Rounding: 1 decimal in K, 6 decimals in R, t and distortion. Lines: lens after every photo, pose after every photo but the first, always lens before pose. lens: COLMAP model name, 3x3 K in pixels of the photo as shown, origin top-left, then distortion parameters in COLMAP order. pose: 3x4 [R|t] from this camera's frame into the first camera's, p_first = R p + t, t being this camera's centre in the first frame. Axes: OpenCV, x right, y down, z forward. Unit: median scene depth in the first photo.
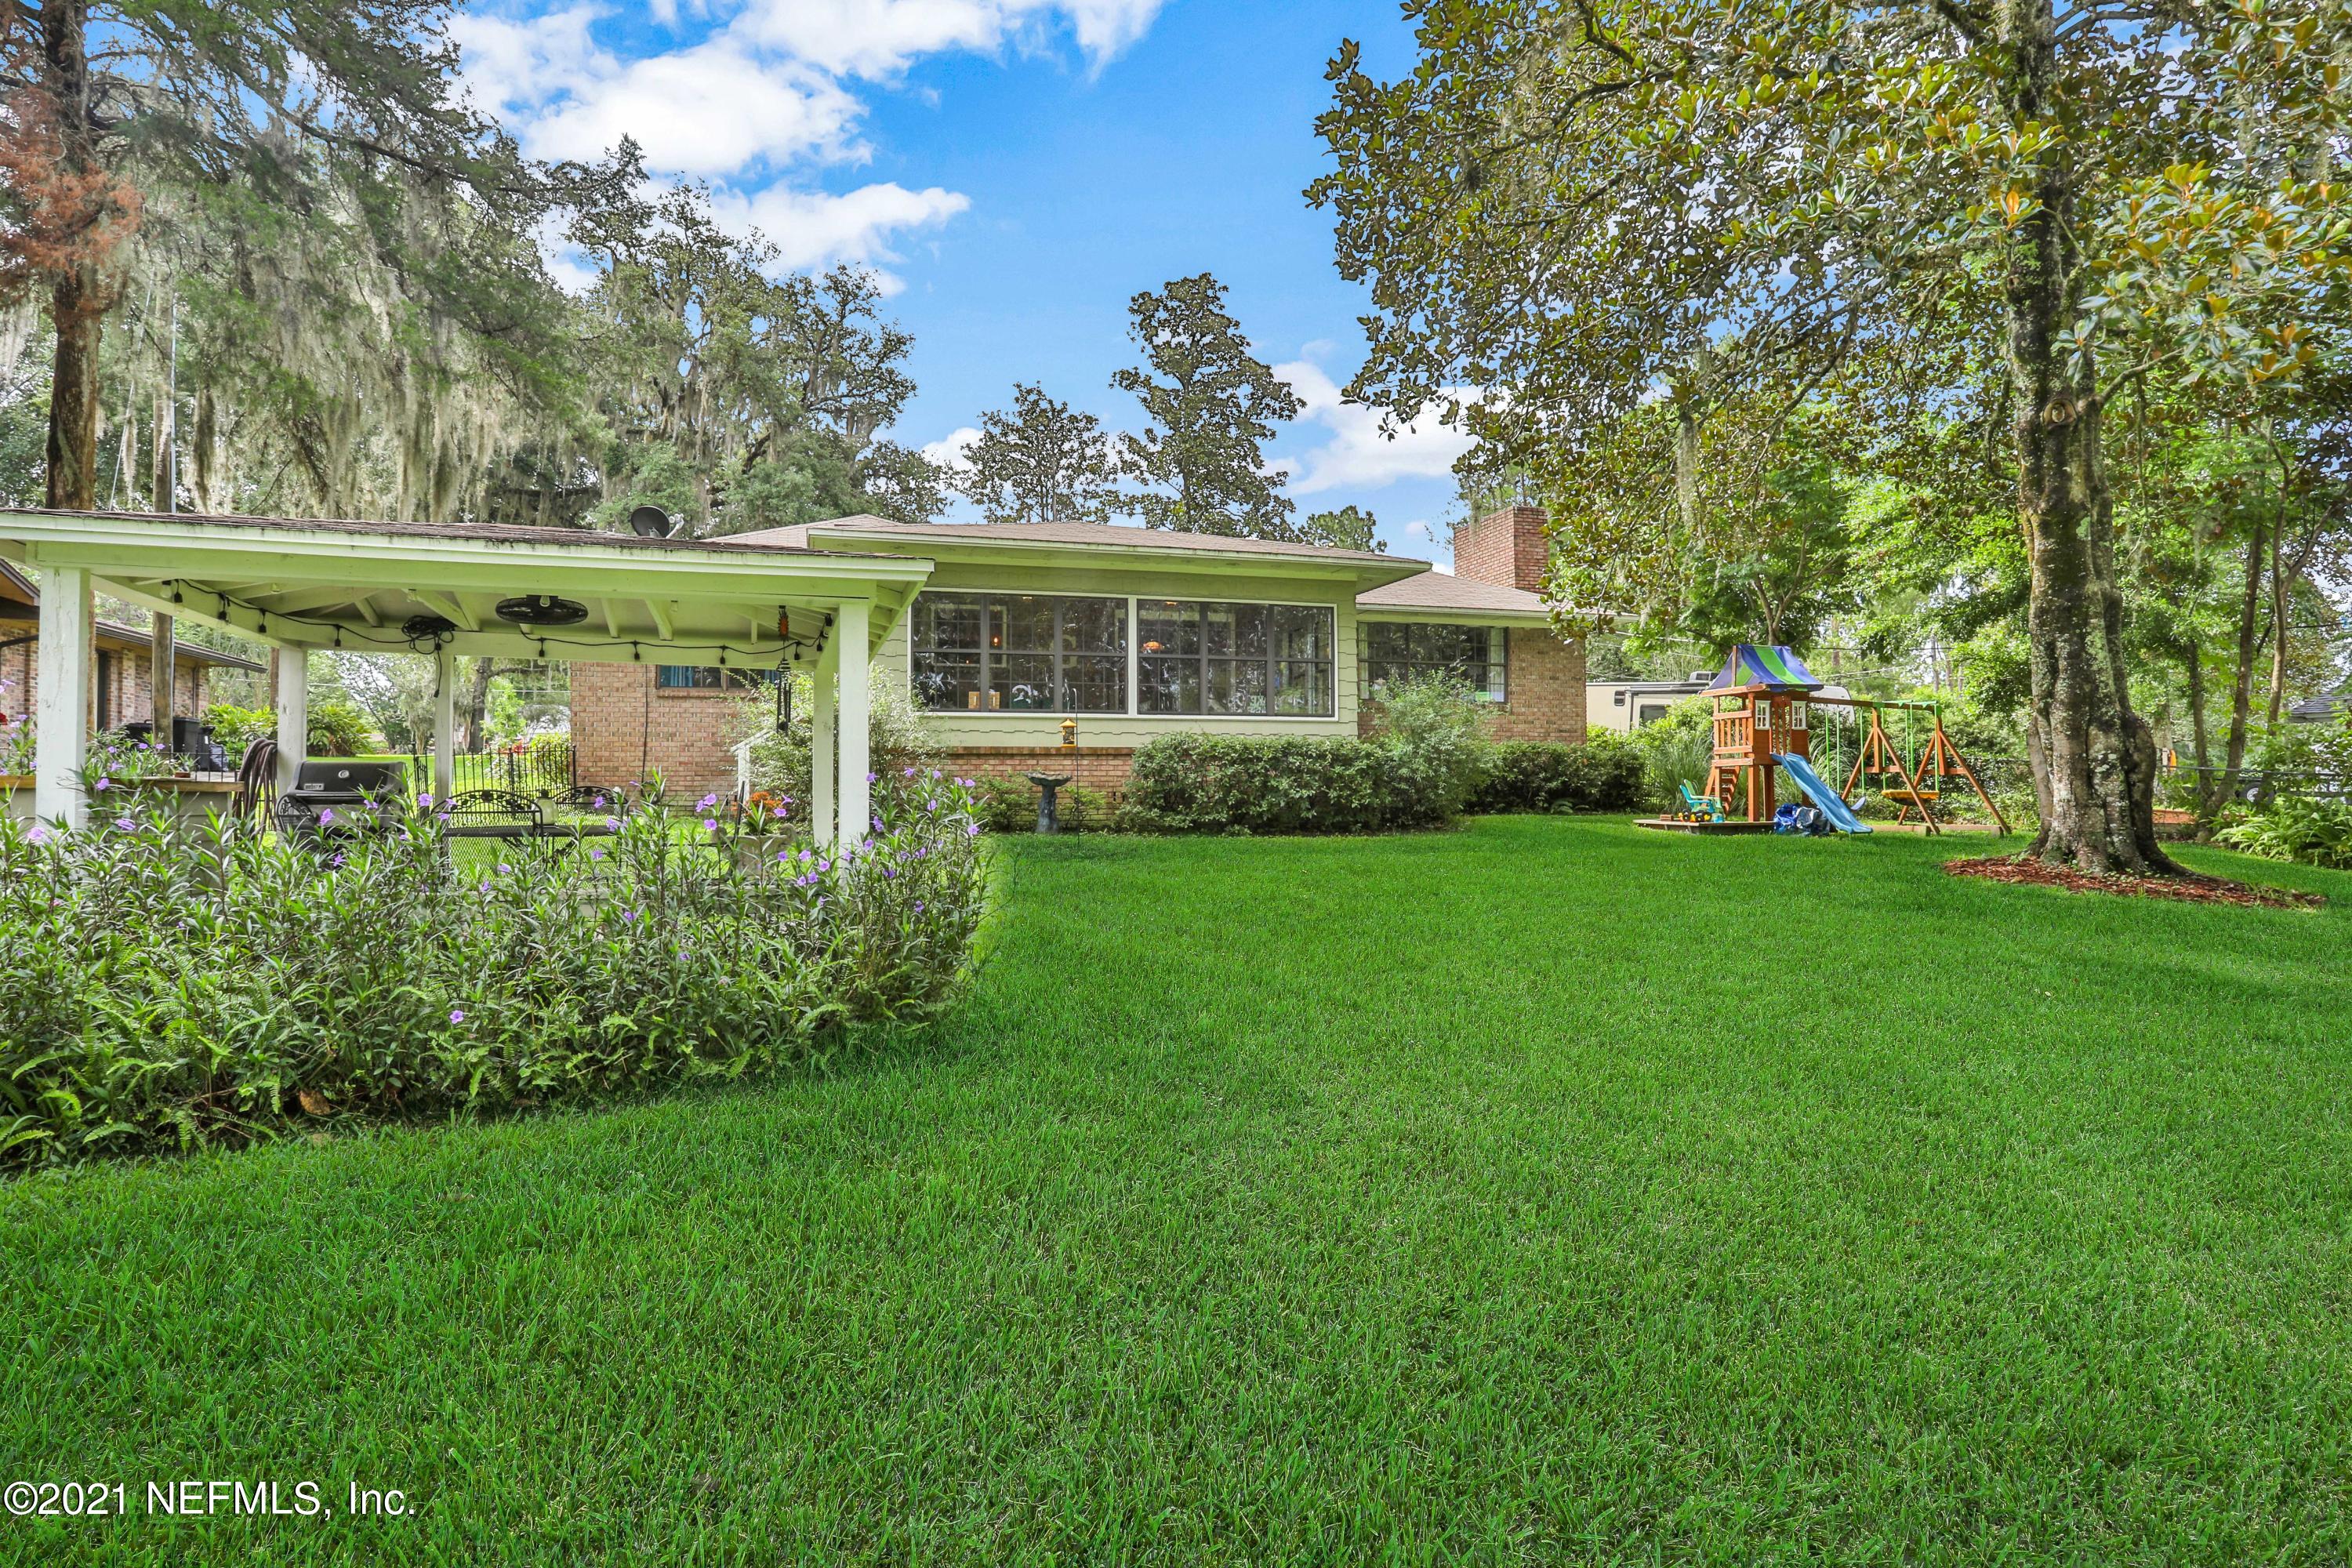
lens RADIAL K [[1256.0, 0, 1176.0], [0, 1256.0, 784.0], [0, 0, 1]] dist [-0.062384, 0.034921]
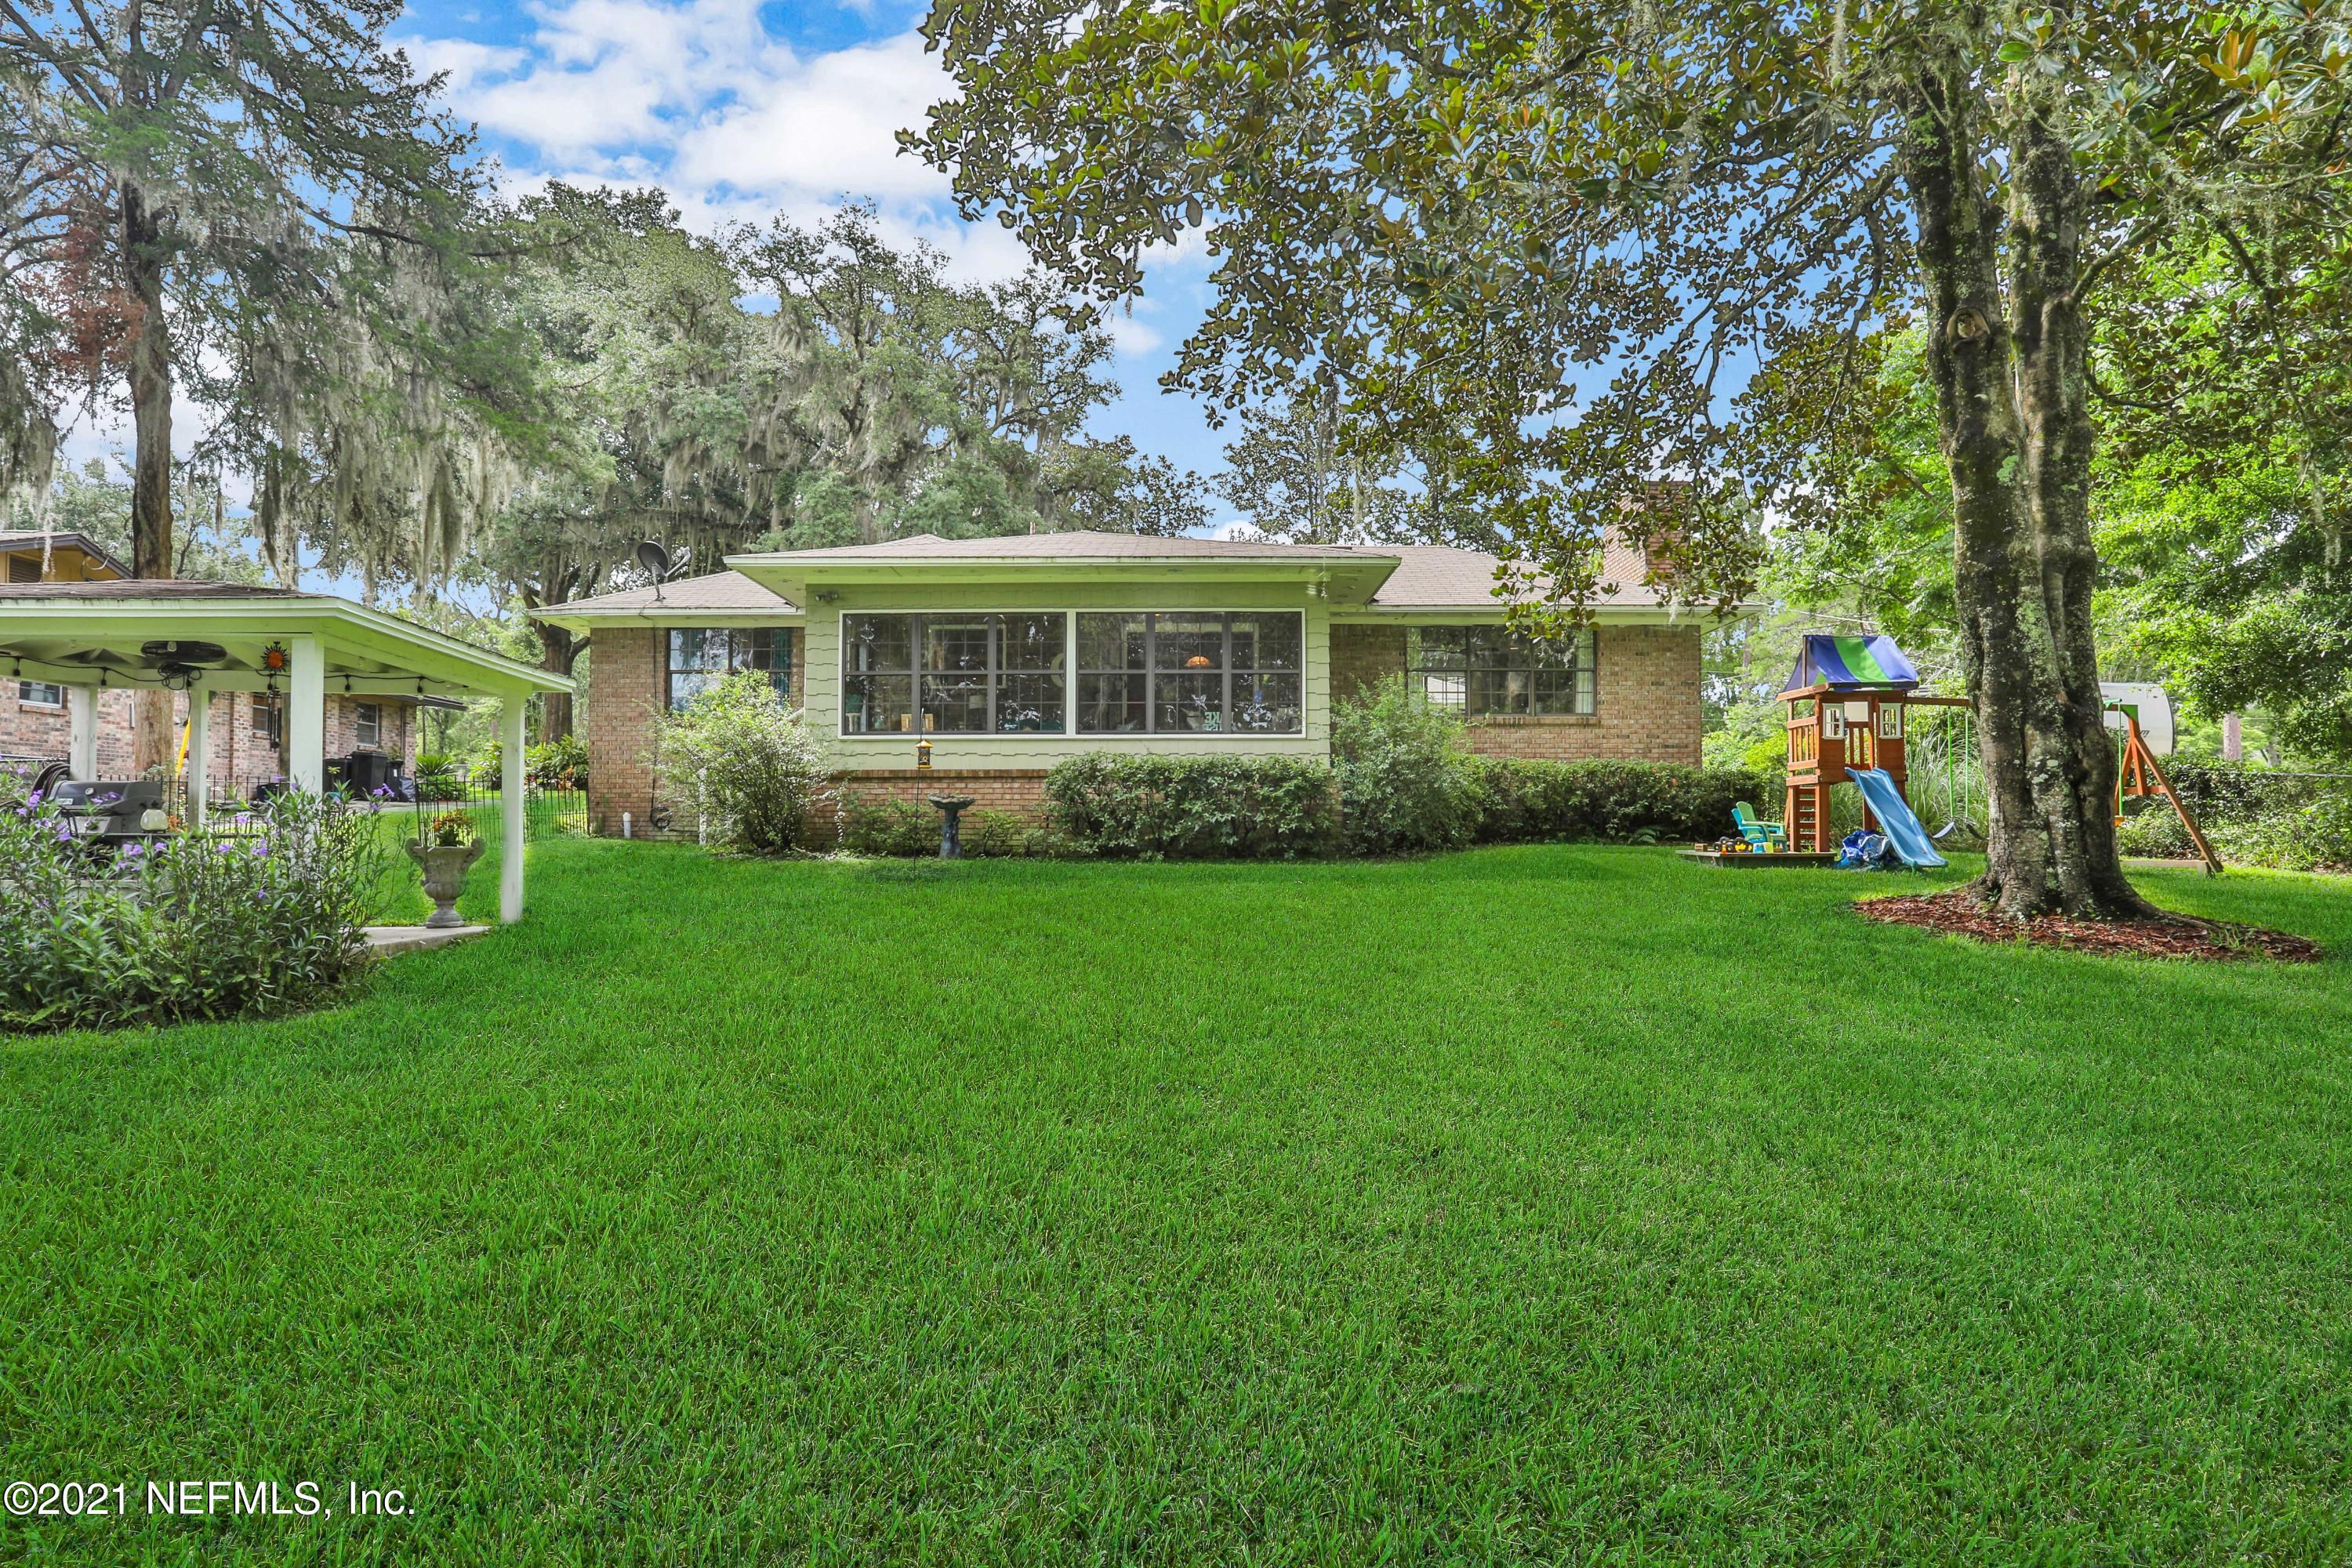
lens RADIAL K [[1412.8, 0, 1178.0], [0, 1412.8, 813.2], [0, 0, 1]] dist [-0.021912, 0.001220]
pose [[0.959586, -0.002005, -0.281407, 0.360870], [0.000655, 0.999988, -0.004890, 0.009781], [0.281414, 0.004508, 0.959576, -0.000972]]
